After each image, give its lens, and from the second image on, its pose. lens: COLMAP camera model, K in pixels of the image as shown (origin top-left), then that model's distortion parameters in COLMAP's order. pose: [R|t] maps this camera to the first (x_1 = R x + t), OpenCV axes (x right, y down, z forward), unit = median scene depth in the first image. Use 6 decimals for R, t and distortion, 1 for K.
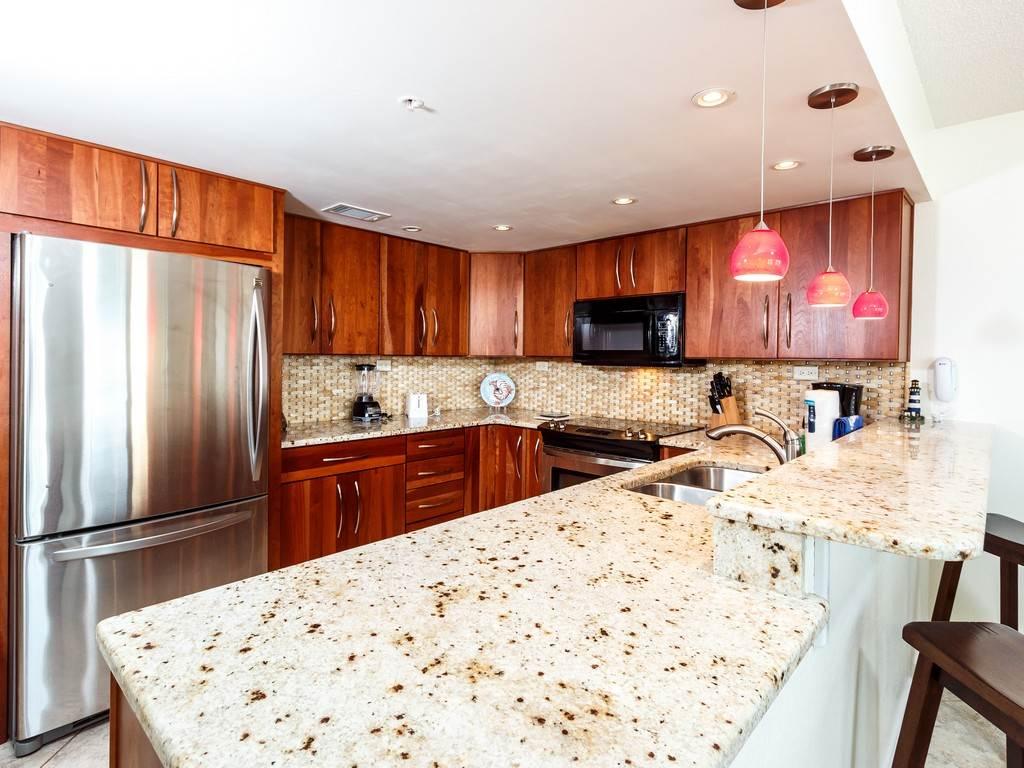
lens RADIAL K [[538.6, 0, 492.8], [0, 538.6, 365.0], [0, 0, 1]] dist [0.017788, 0.000630]
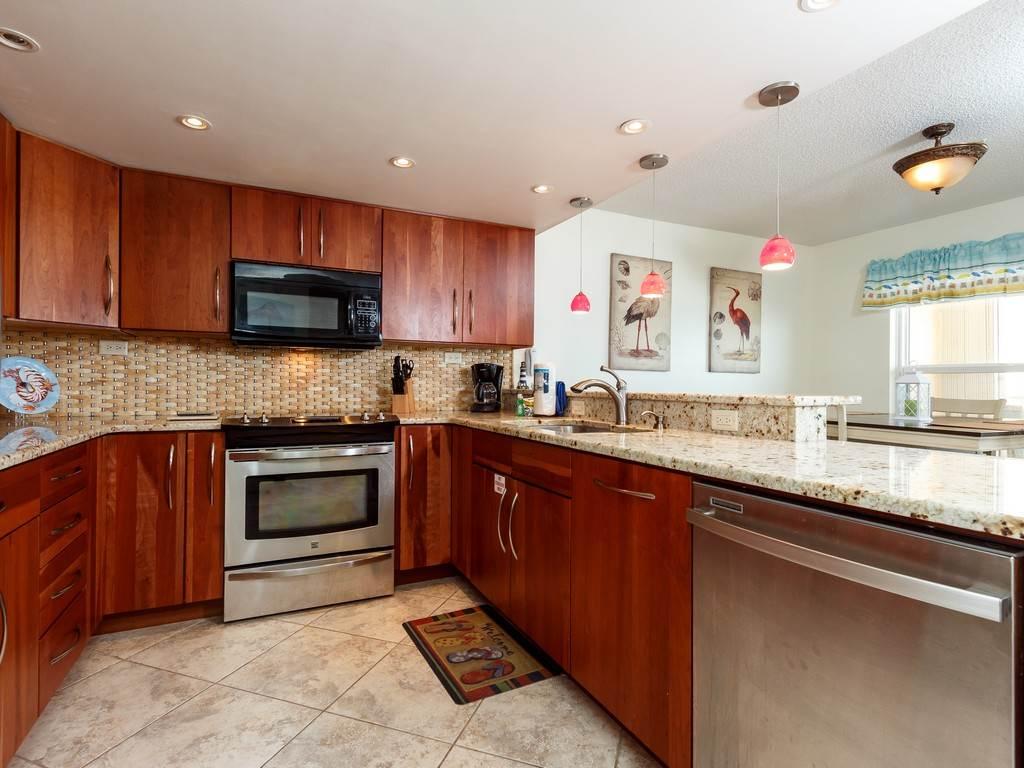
lens RADIAL K [[538.6, 0, 511.9], [0, 538.6, 381.4], [0, 0, 1]] dist [0.017788, 0.000630]
pose [[0.352766, -0.003189, 0.935706, -0.427798], [0.011481, 0.999934, -0.000921, 0.058773], [-0.935641, 0.011068, 0.352779, 0.369384]]
